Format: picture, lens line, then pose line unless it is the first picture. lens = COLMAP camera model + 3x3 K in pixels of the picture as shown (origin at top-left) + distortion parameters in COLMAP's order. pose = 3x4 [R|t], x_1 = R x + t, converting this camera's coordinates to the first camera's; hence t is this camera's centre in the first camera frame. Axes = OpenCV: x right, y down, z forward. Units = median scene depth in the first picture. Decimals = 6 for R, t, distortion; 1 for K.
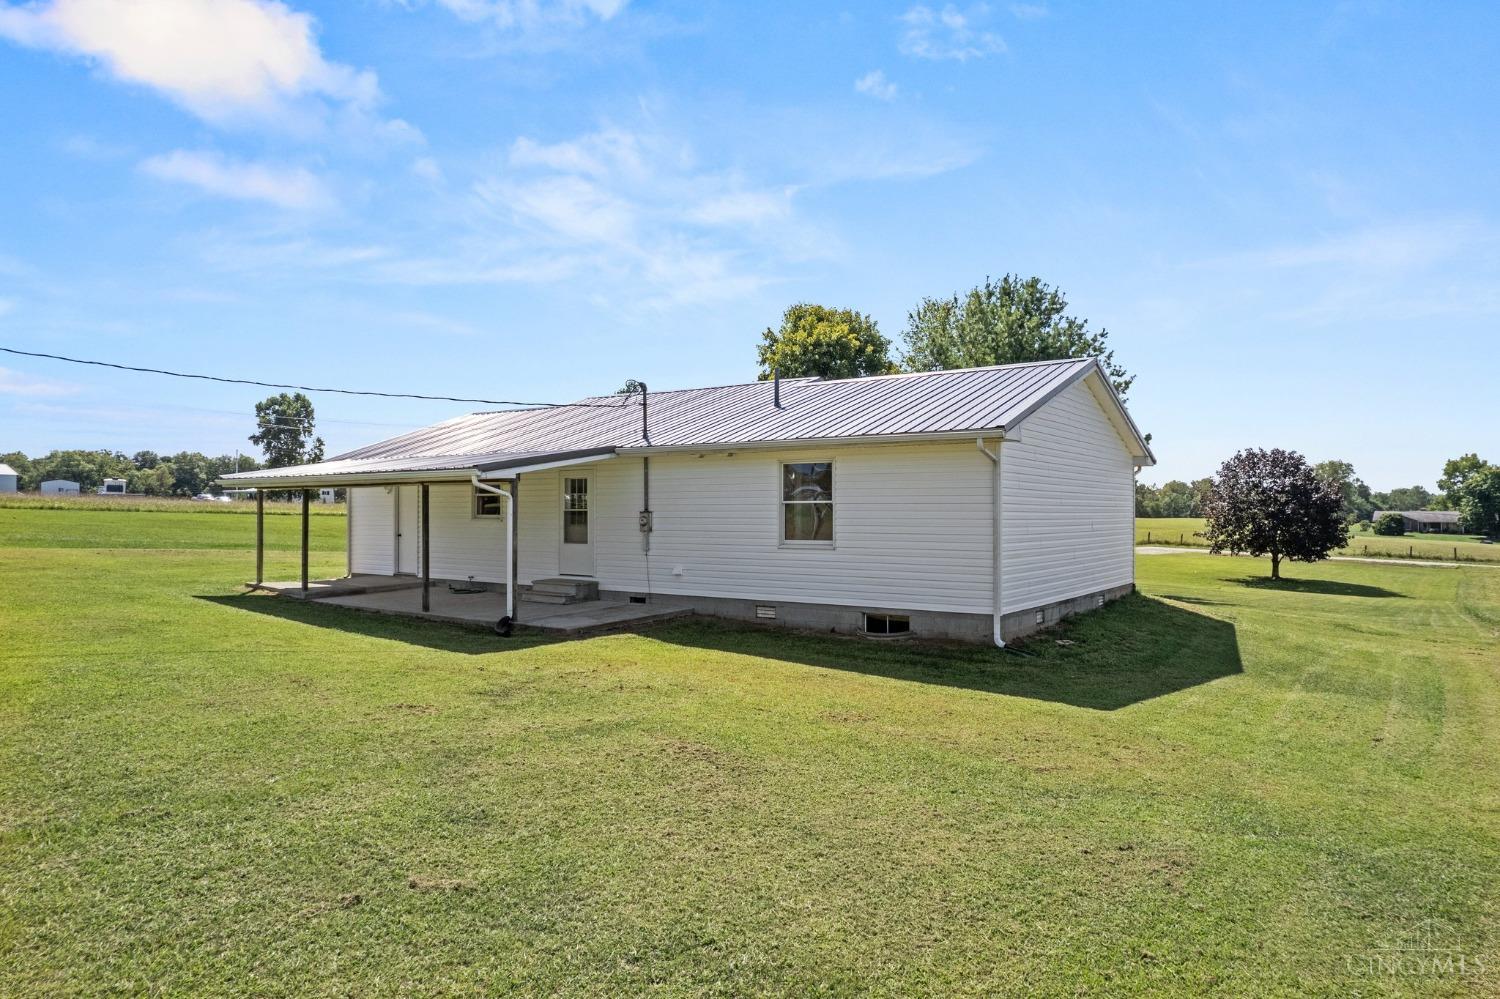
lens RADIAL K [[963.5, 0, 750.0], [0, 963.5, 499.5], [0, 0, 1]] dist [-0.033955, 0.000530]
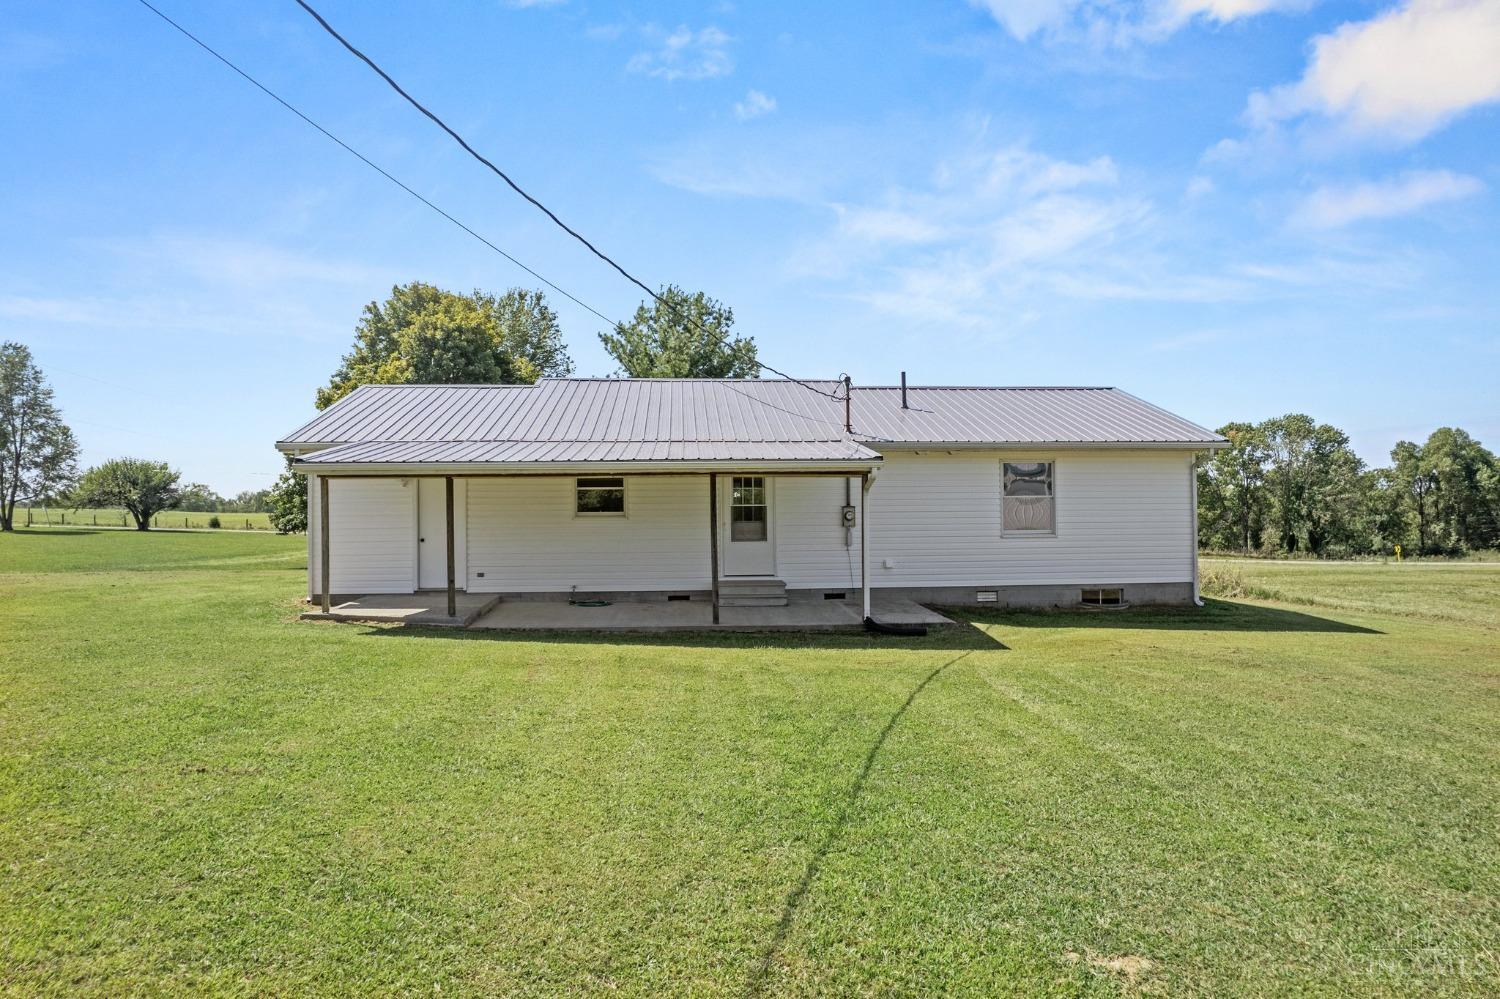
lens RADIAL K [[963.5, 0, 750.0], [0, 963.5, 499.5], [0, 0, 1]] dist [-0.033955, 0.000530]
pose [[0.773729, -0.000188, 0.633517, -0.814099], [0.000239, 1.000000, 0.000004, 0.005201], [-0.633517, 0.000149, 0.773729, 0.292625]]
